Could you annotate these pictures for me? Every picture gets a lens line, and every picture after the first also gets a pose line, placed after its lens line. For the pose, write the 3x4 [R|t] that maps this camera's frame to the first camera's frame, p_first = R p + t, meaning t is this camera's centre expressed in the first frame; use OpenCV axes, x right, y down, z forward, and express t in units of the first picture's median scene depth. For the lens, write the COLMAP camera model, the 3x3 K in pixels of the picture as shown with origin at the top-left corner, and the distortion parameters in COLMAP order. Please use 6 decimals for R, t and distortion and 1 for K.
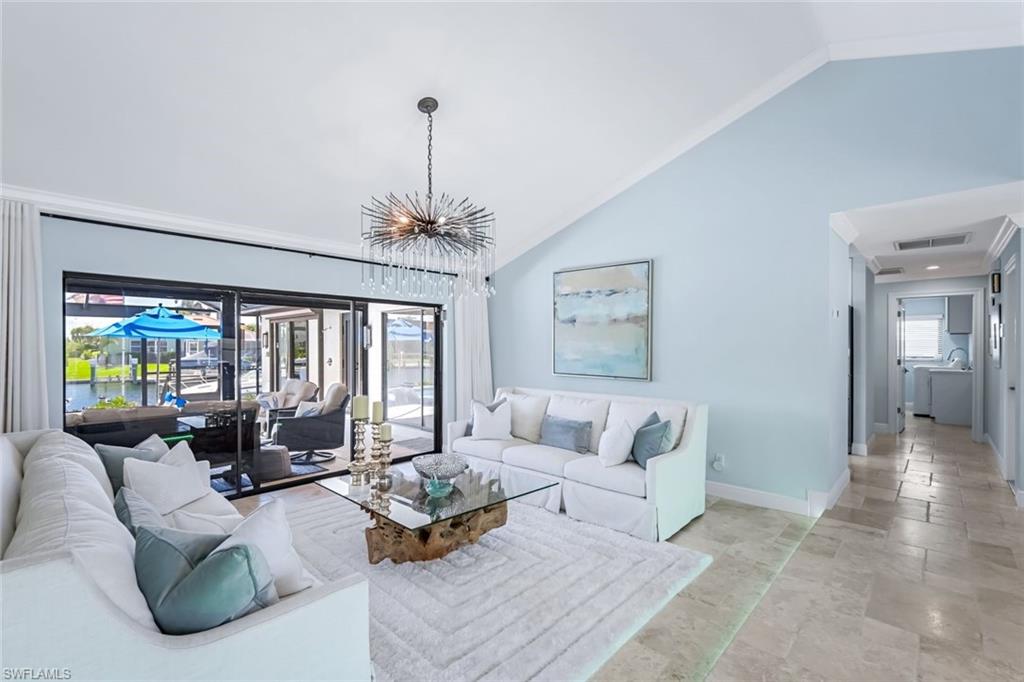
lens RADIAL K [[443.7, 0, 512.8], [0, 443.7, 346.7], [0, 0, 1]] dist [-0.001403, -0.000523]
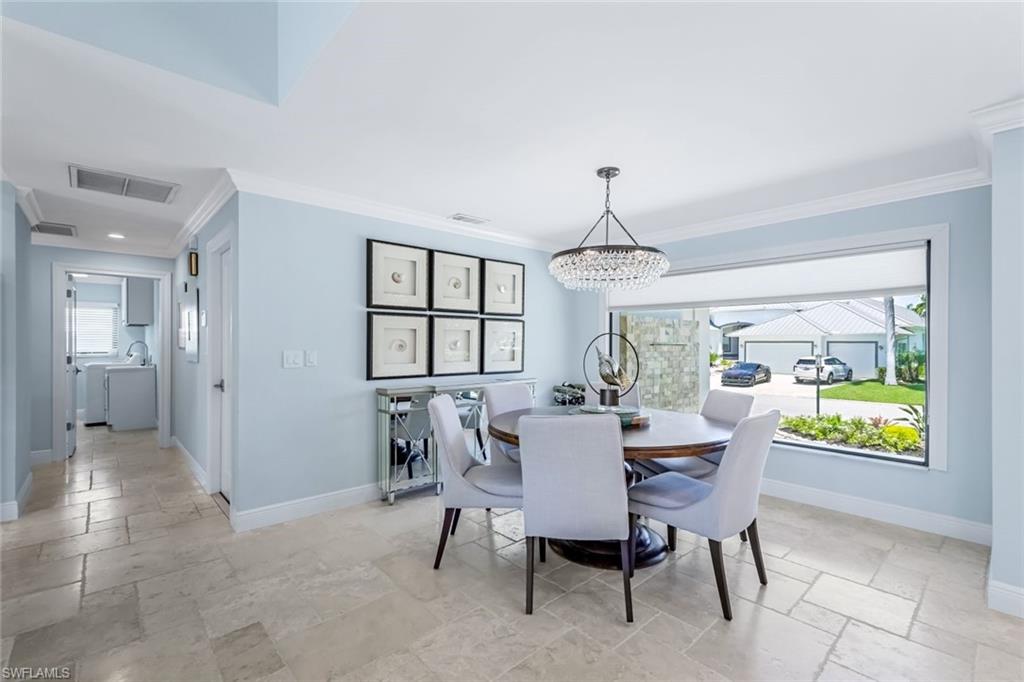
lens RADIAL K [[452.2, 0, 508.5], [0, 452.2, 342.6], [0, 0, 1]] dist [0.008223, 0.000098]
pose [[0.072056, 0.000018, 0.997401, 0.185621], [-0.000130, 1.000000, -0.000009, 0.006570], [-0.997401, -0.000129, 0.072056, 0.236339]]
